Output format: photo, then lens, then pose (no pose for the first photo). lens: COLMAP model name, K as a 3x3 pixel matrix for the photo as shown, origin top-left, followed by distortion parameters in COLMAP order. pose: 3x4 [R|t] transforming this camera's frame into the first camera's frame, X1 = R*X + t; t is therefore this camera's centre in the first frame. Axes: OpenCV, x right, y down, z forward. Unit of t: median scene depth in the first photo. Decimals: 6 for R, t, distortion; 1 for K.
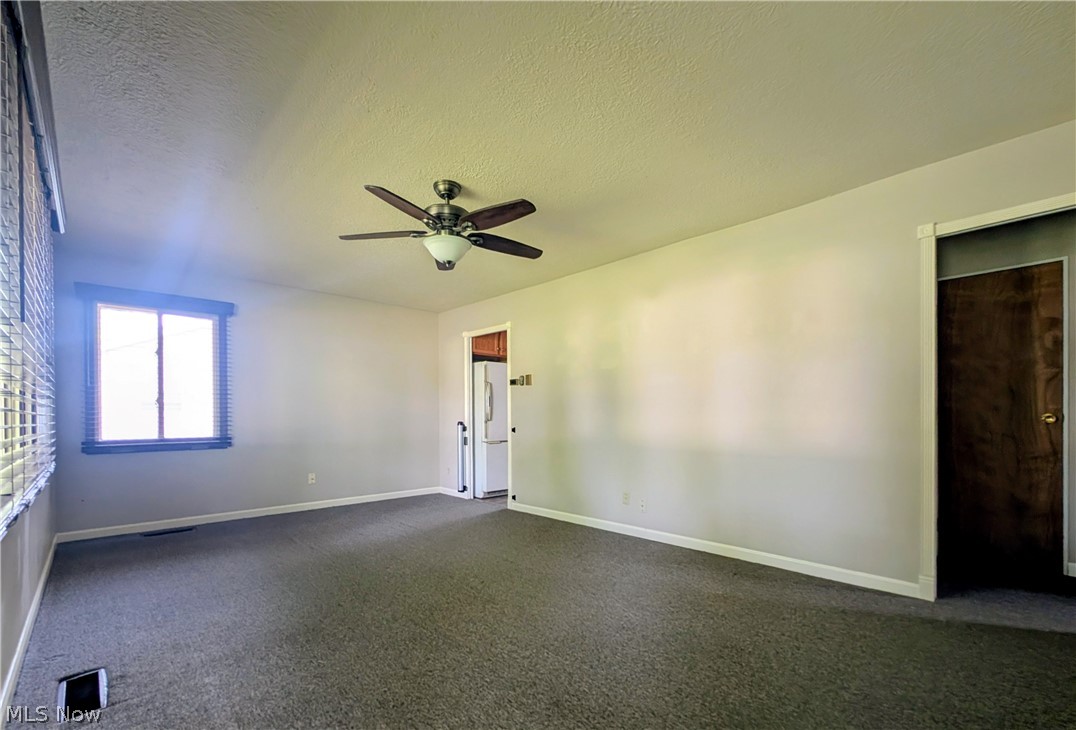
lens RADIAL K [[458.7, 0, 537.7], [0, 458.7, 420.7], [0, 0, 1]] dist [-0.000124, -0.000014]
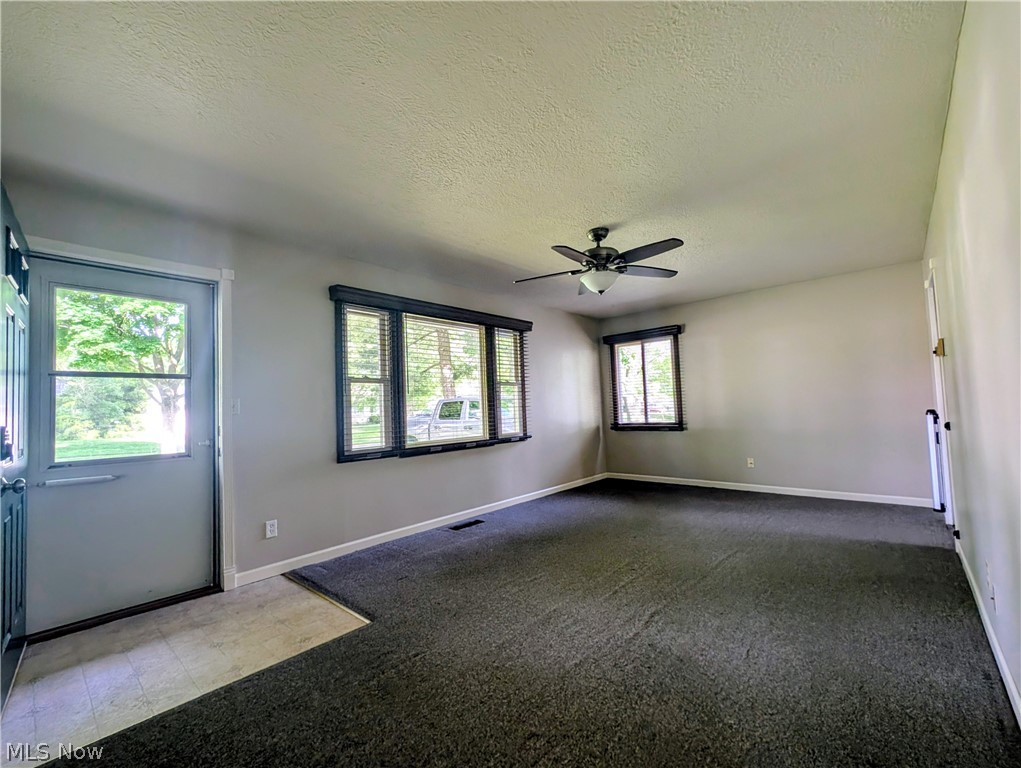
lens RADIAL K [[435.9, 0, 510.5], [0, 435.9, 384.0], [0, 0, 1]] dist [0.000180, -0.000059]
pose [[0.065431, -0.053149, -0.996441, 0.620439], [0.029573, 0.998245, -0.051303, -0.029411], [0.997419, -0.026110, 0.066888, 0.443577]]
